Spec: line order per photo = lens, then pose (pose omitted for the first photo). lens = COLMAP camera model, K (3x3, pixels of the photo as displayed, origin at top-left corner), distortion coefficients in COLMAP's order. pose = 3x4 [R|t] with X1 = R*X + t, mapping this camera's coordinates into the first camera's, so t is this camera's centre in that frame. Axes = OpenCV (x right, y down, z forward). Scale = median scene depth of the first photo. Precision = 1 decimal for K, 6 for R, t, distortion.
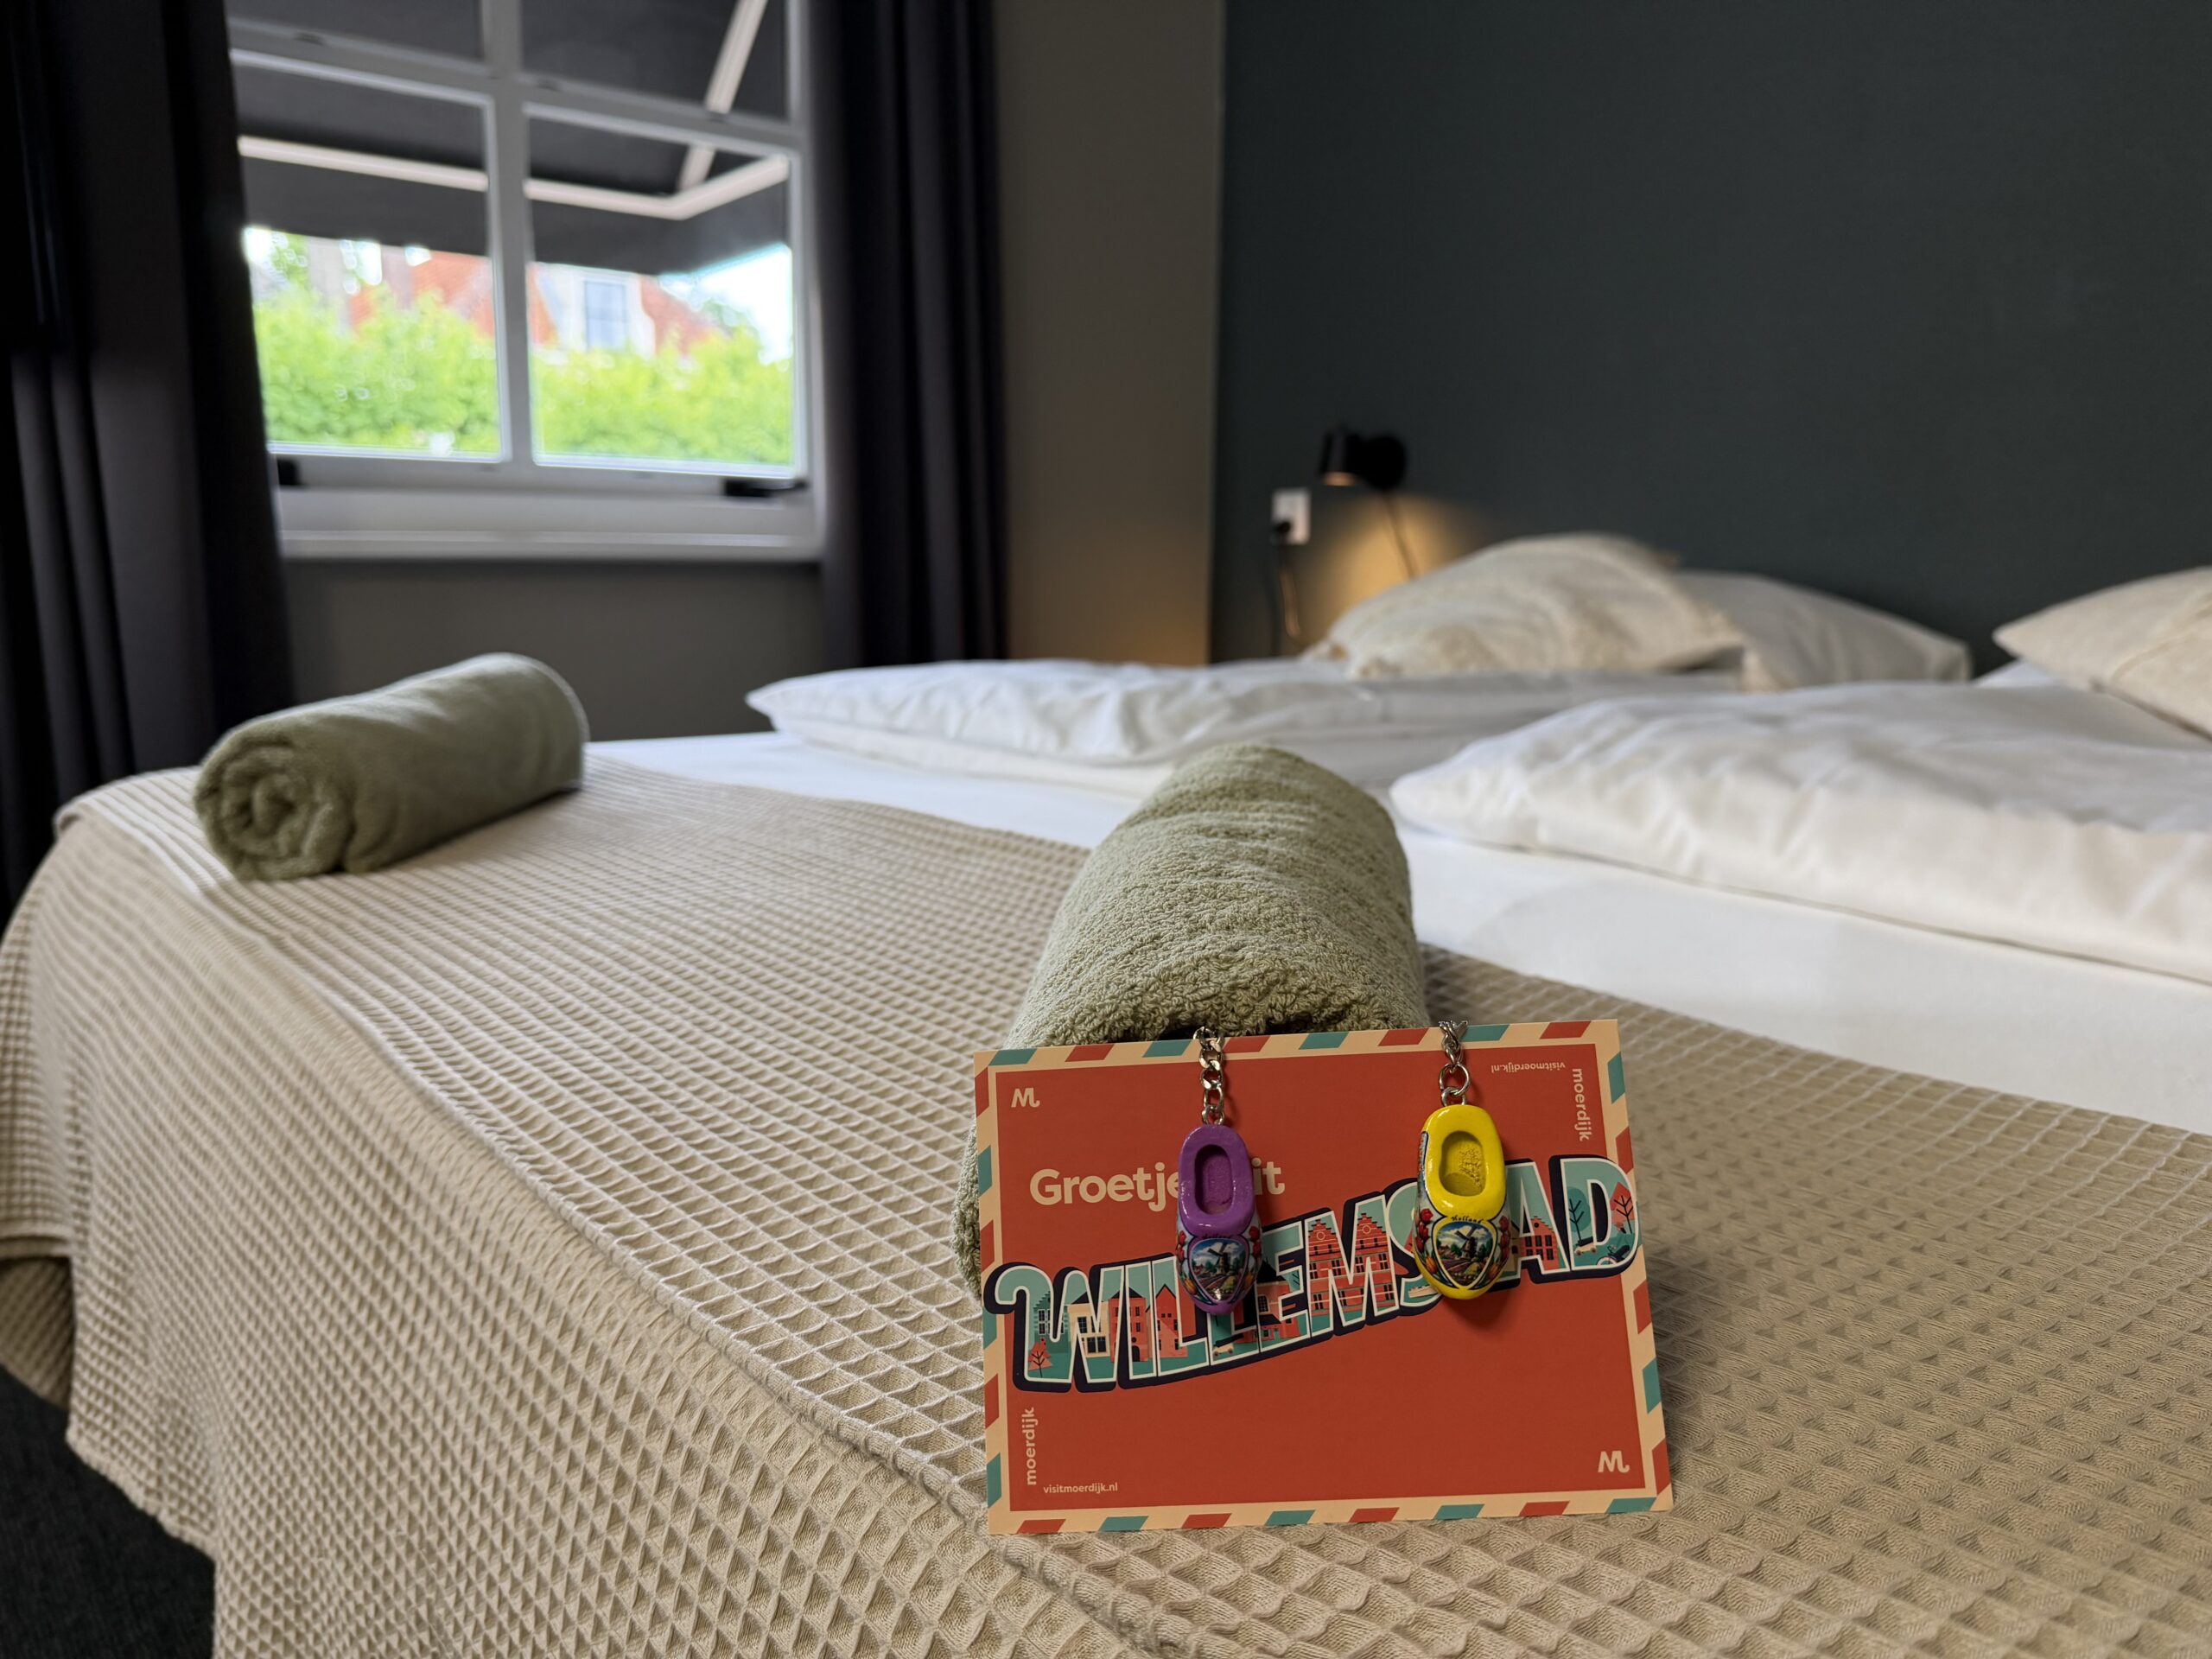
lens RADIAL K [[1551.5, 0, 1086.6], [0, 1551.5, 839.7], [0, 0, 1]] dist [0.057747, -0.073150]
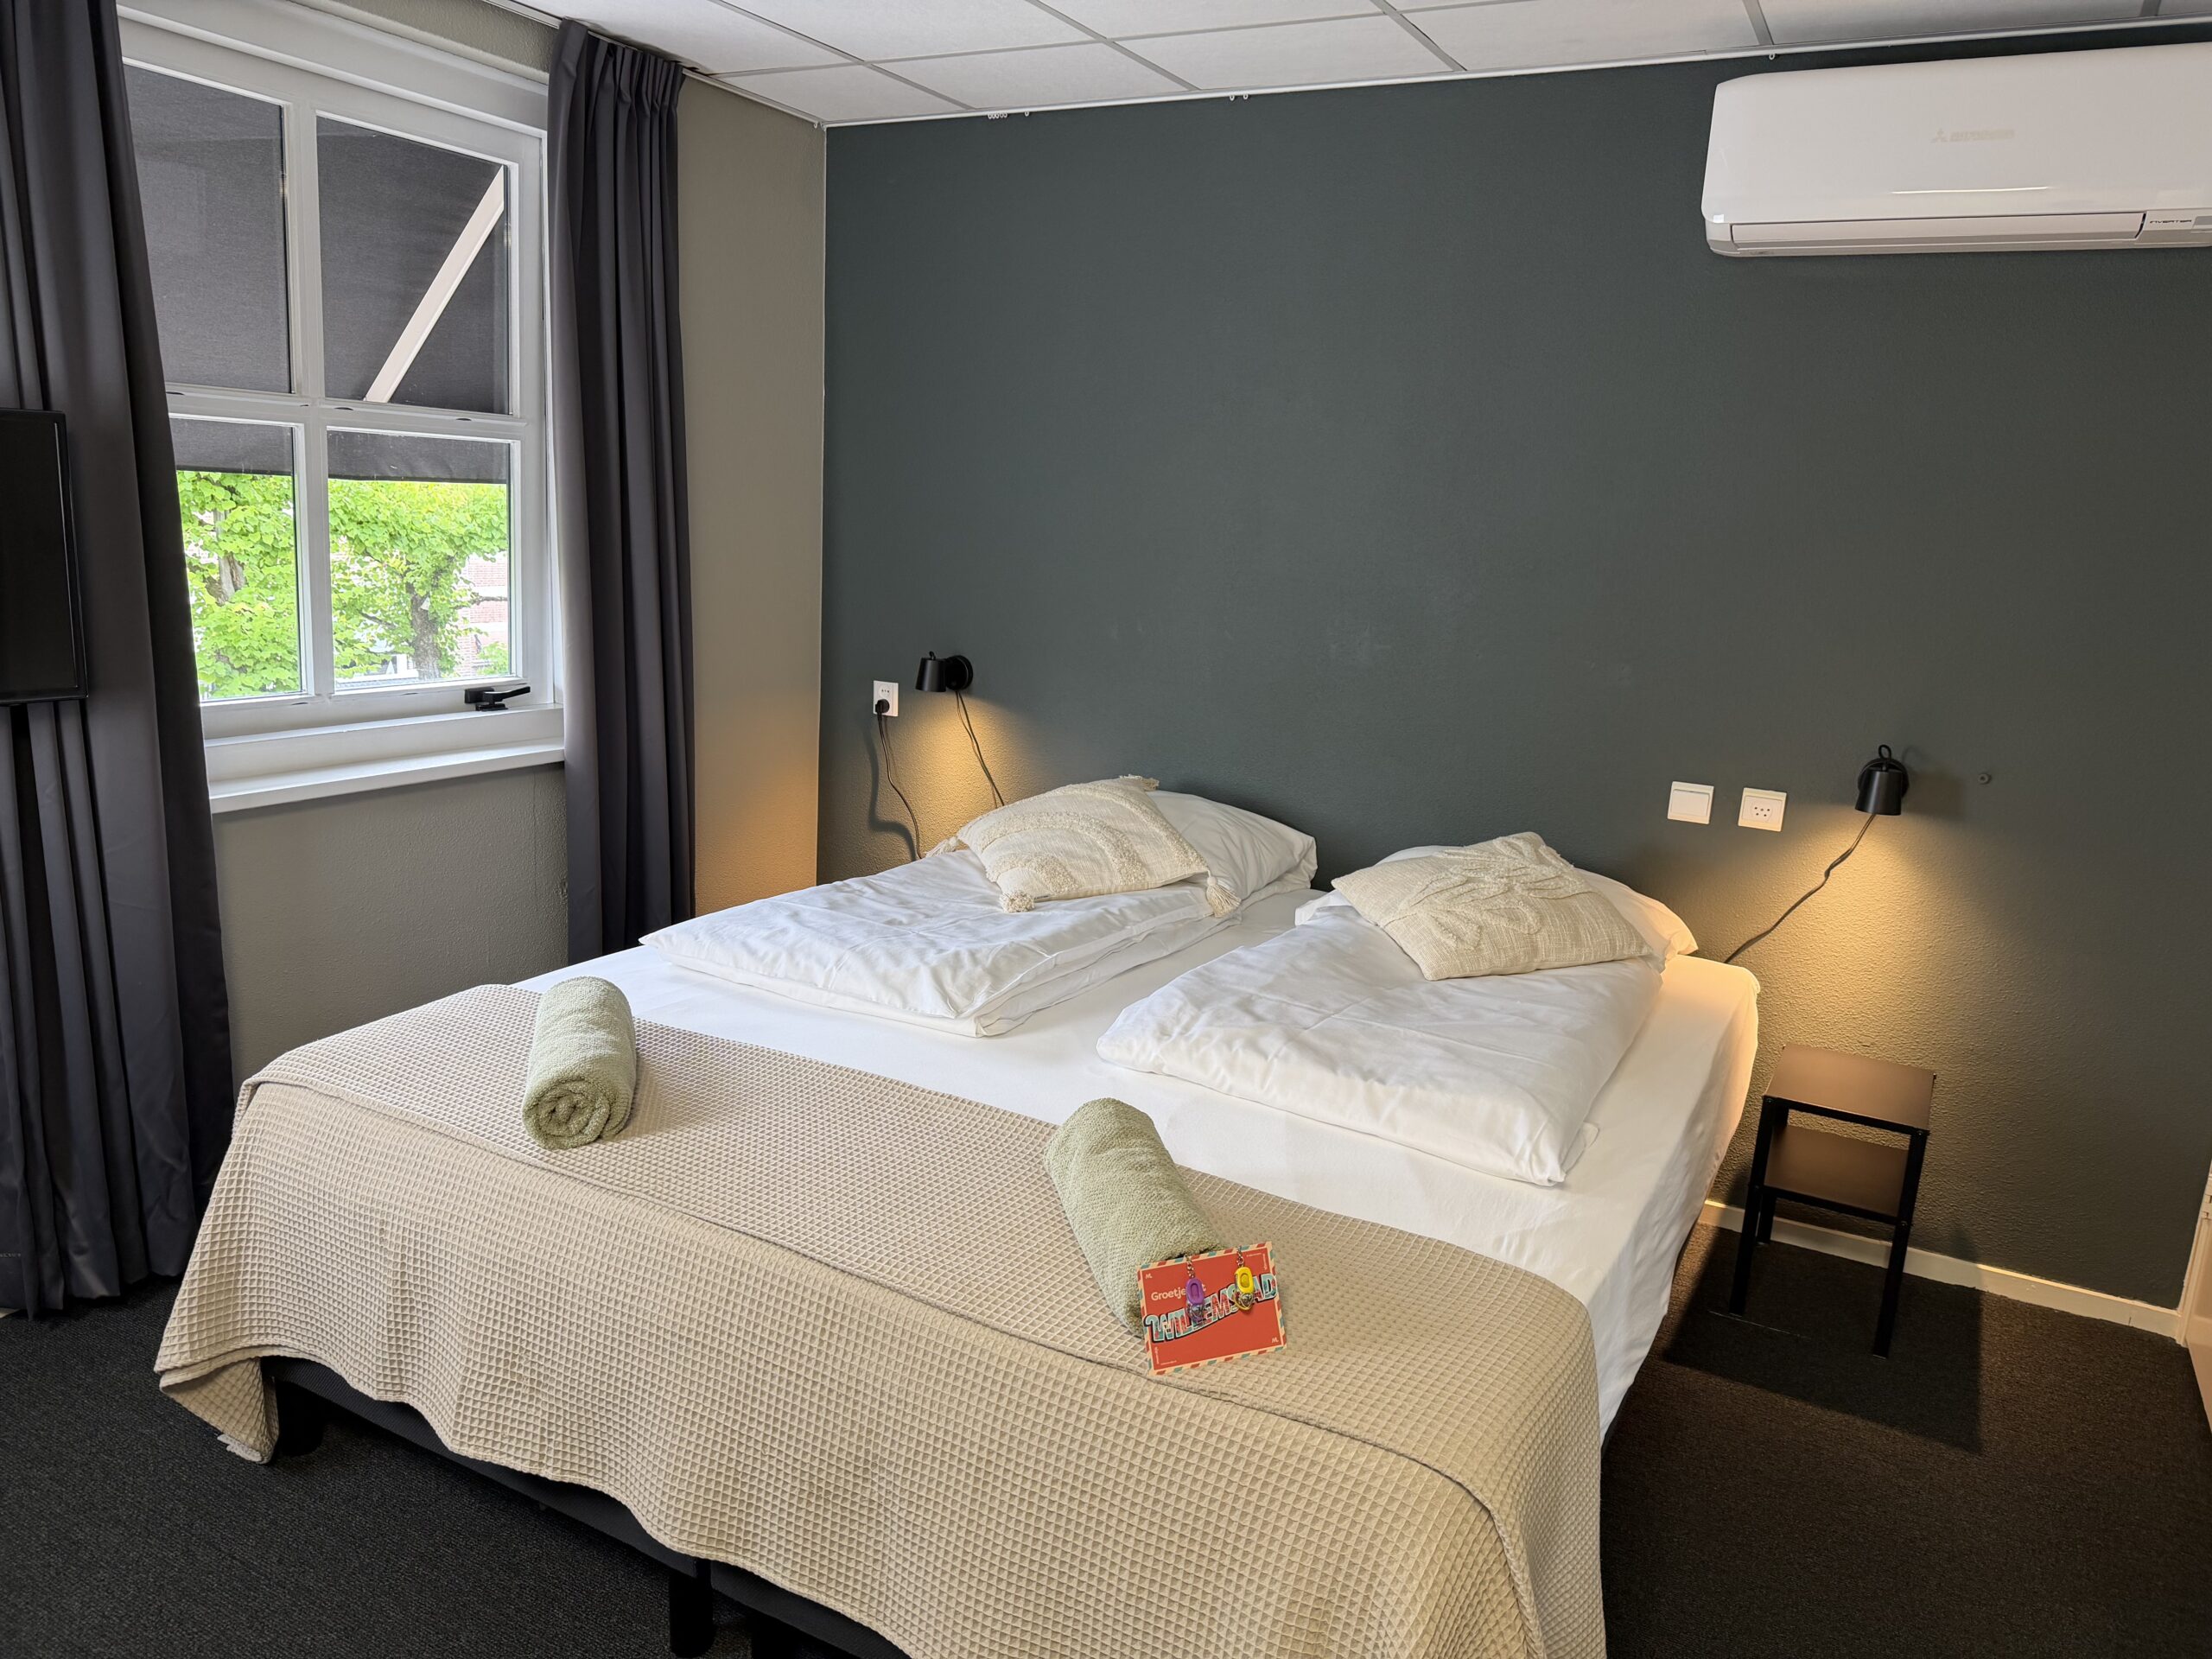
lens RADIAL K [[1551.5, 0, 1091.5], [0, 1551.5, 836.7], [0, 0, 1]] dist [0.057747, -0.073150]
pose [[0.928495, -0.027657, 0.370314, -1.788193], [0.009523, 0.998668, 0.050708, -1.295651], [-0.371223, -0.043556, 0.927521, -2.945926]]
